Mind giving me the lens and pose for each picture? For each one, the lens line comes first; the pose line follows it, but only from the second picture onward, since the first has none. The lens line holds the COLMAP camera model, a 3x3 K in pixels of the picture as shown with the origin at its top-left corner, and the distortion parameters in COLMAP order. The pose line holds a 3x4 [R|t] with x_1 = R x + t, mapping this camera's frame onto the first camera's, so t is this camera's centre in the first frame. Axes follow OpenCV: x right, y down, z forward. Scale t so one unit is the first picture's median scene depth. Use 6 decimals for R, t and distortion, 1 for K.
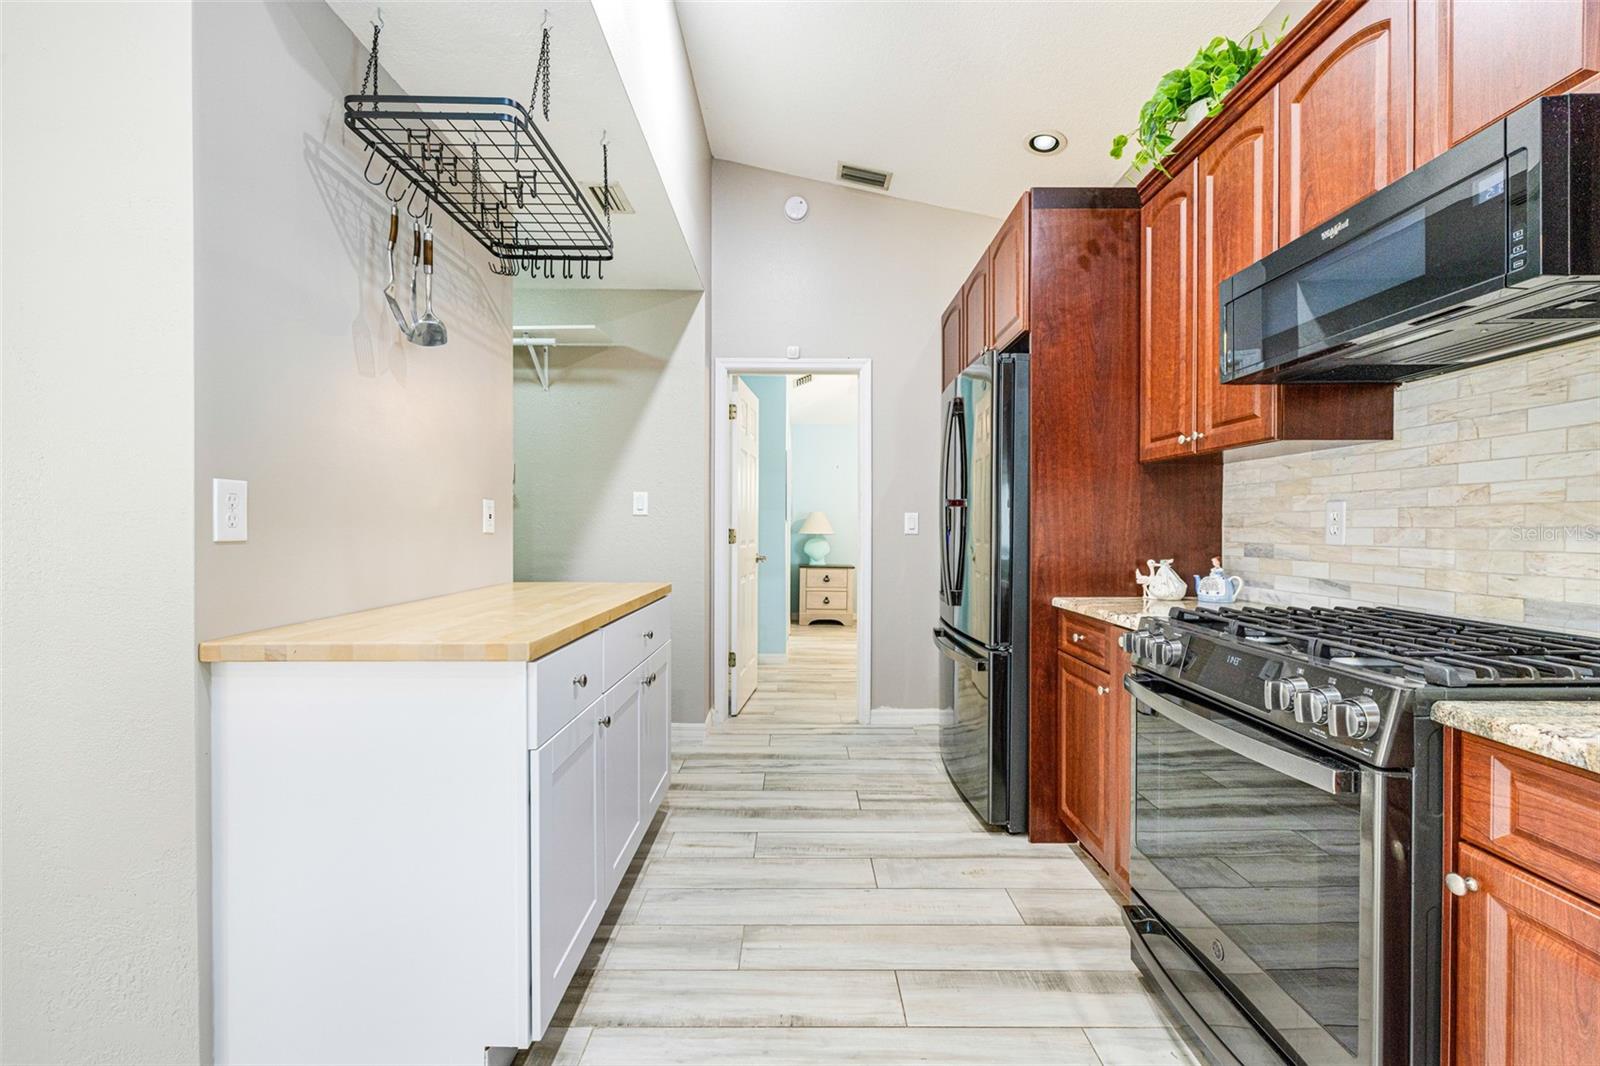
lens RADIAL K [[685.6, 0, 806.4], [0, 685.6, 533.4], [0, 0, 1]] dist [0.001673, -0.000715]
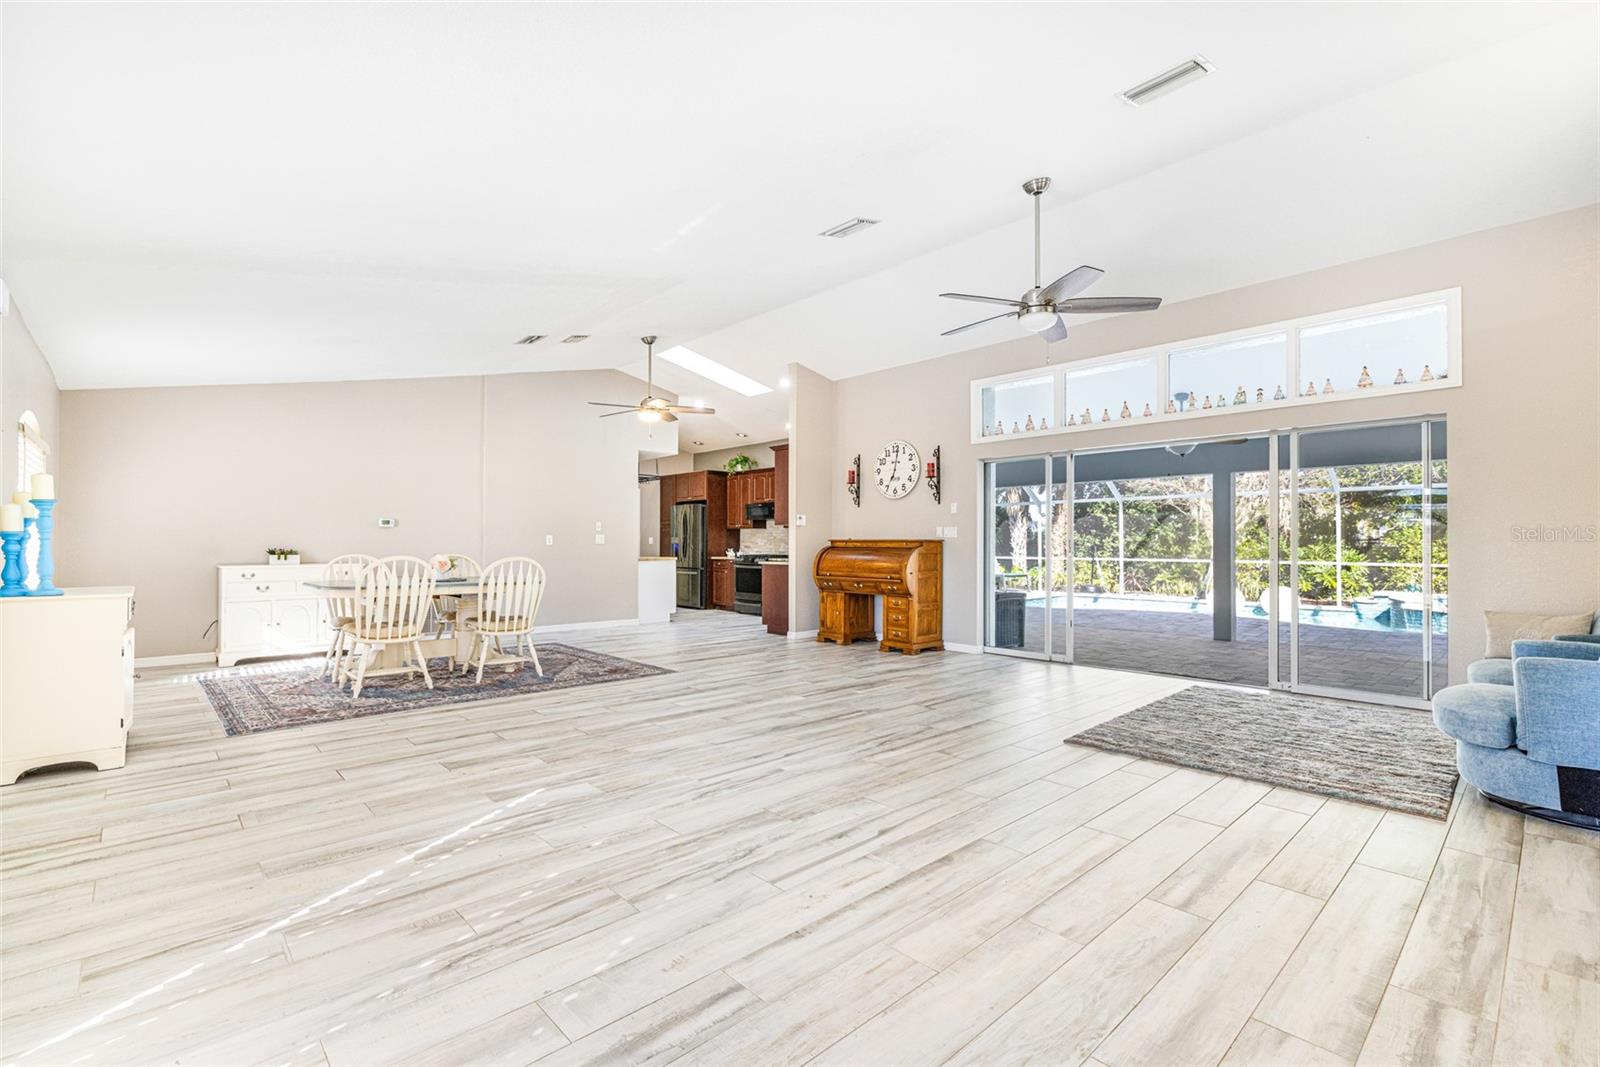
lens RADIAL K [[722.9, 0, 791.7], [0, 722.9, 524.3], [0, 0, 1]] dist [0.000921, -0.001507]
pose [[0.752322, 0.016910, 0.658578, -3.079143], [0.004689, 0.999508, -0.031020, 0.030143], [-0.658778, 0.026425, 0.751873, -3.818694]]
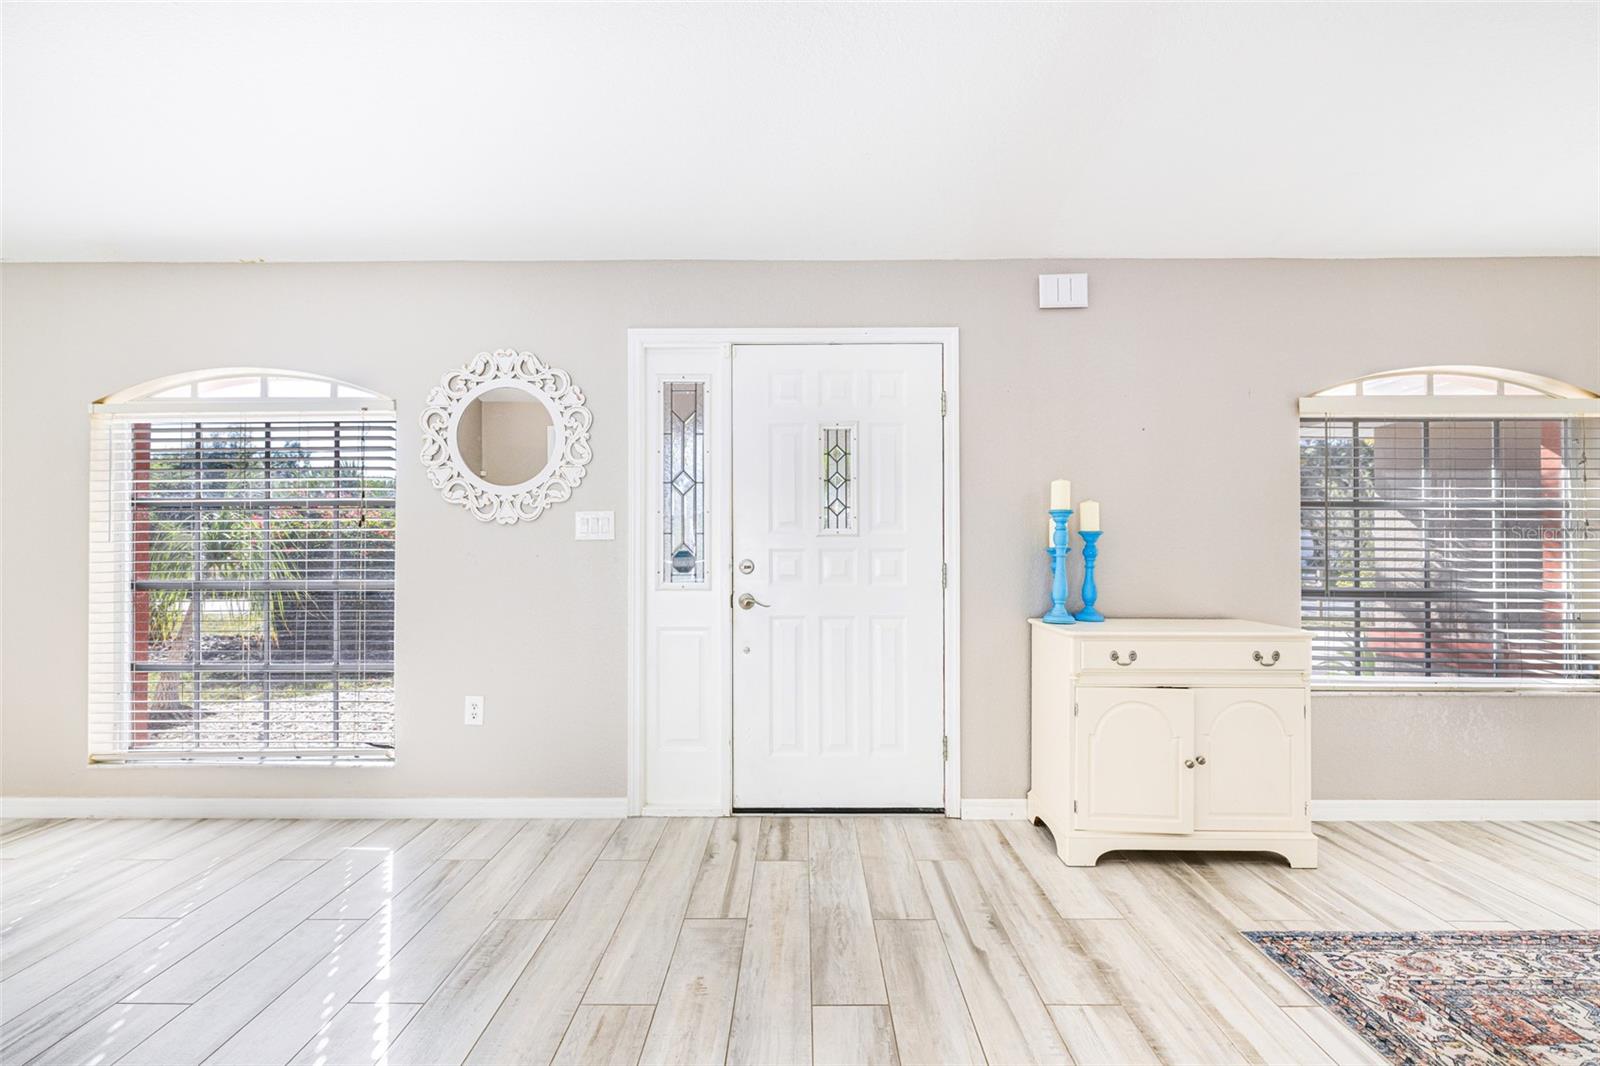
lens RADIAL K [[685.6, 0, 797.5], [0, 685.6, 546.1], [0, 0, 1]] dist [0.001673, -0.000715]
pose [[-0.022993, -0.006881, -0.999712, -1.771793], [-0.007157, 0.999952, -0.006718, -0.006243], [0.999710, 0.007000, -0.023041, -1.687184]]
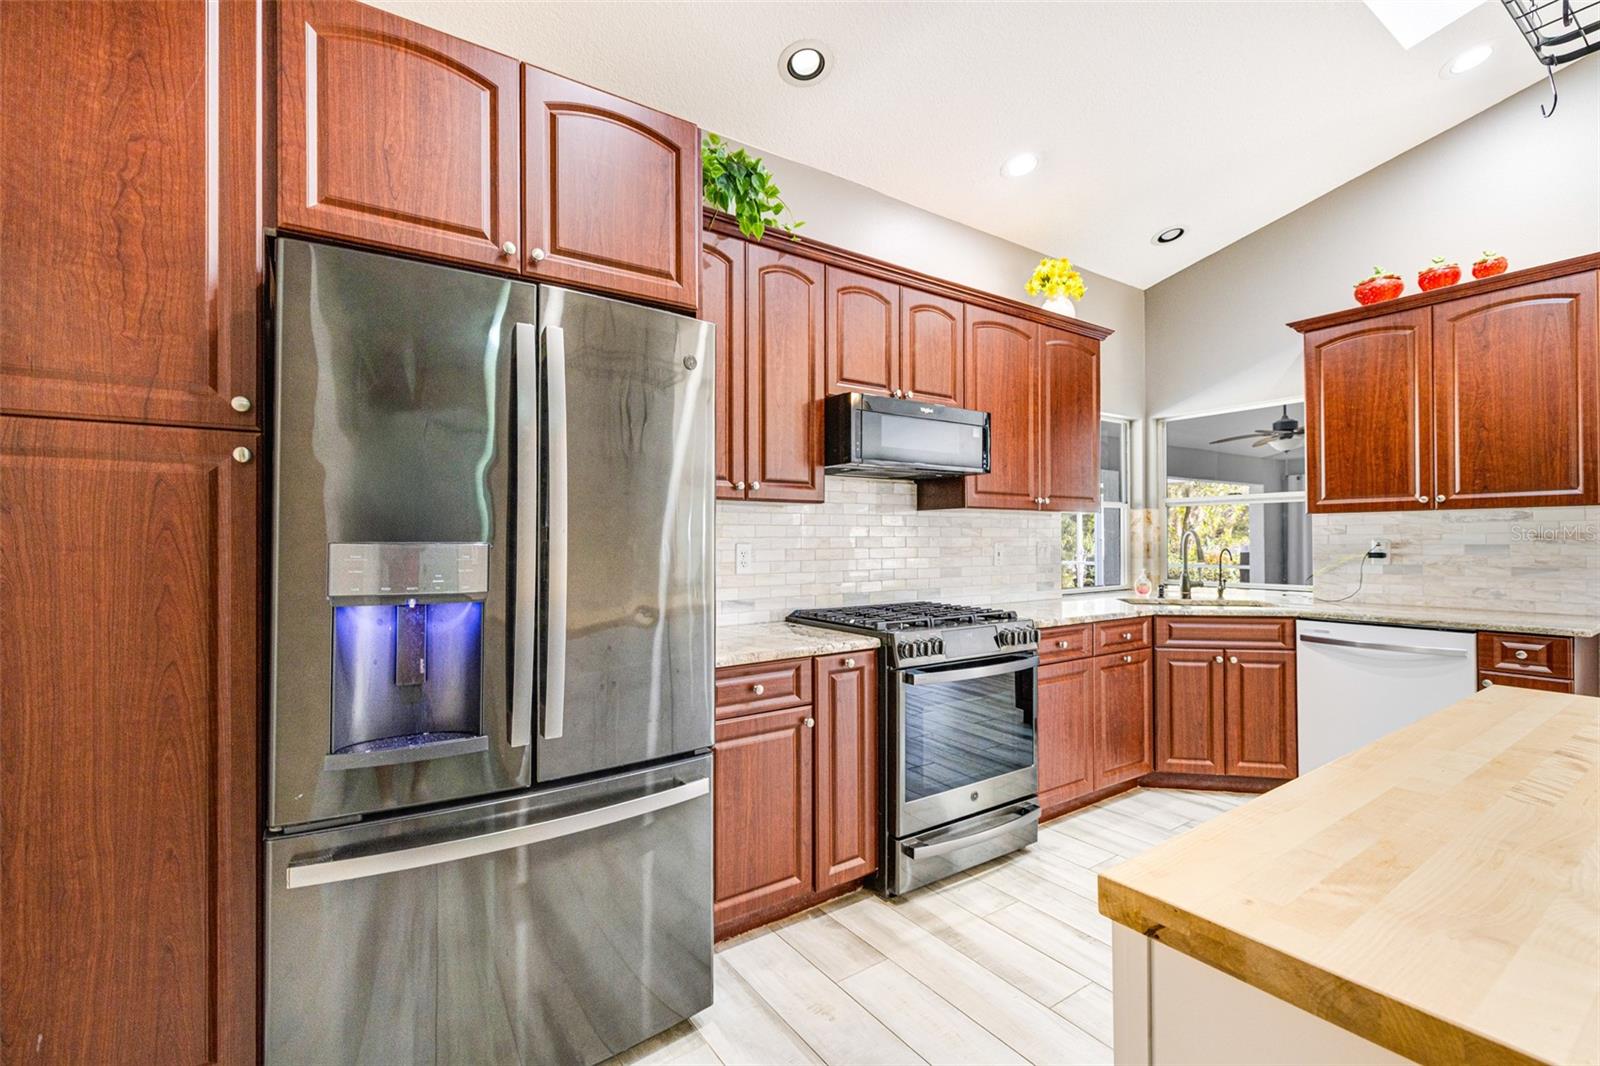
lens RADIAL K [[685.6, 0, 808.8], [0, 685.6, 534.3], [0, 0, 1]] dist [0.001673, -0.000715]
pose [[-0.556501, 0.008767, 0.830801, -0.461675], [0.012393, 0.999921, -0.002250, -0.059516], [-0.830754, 0.009044, -0.556566, 1.637972]]
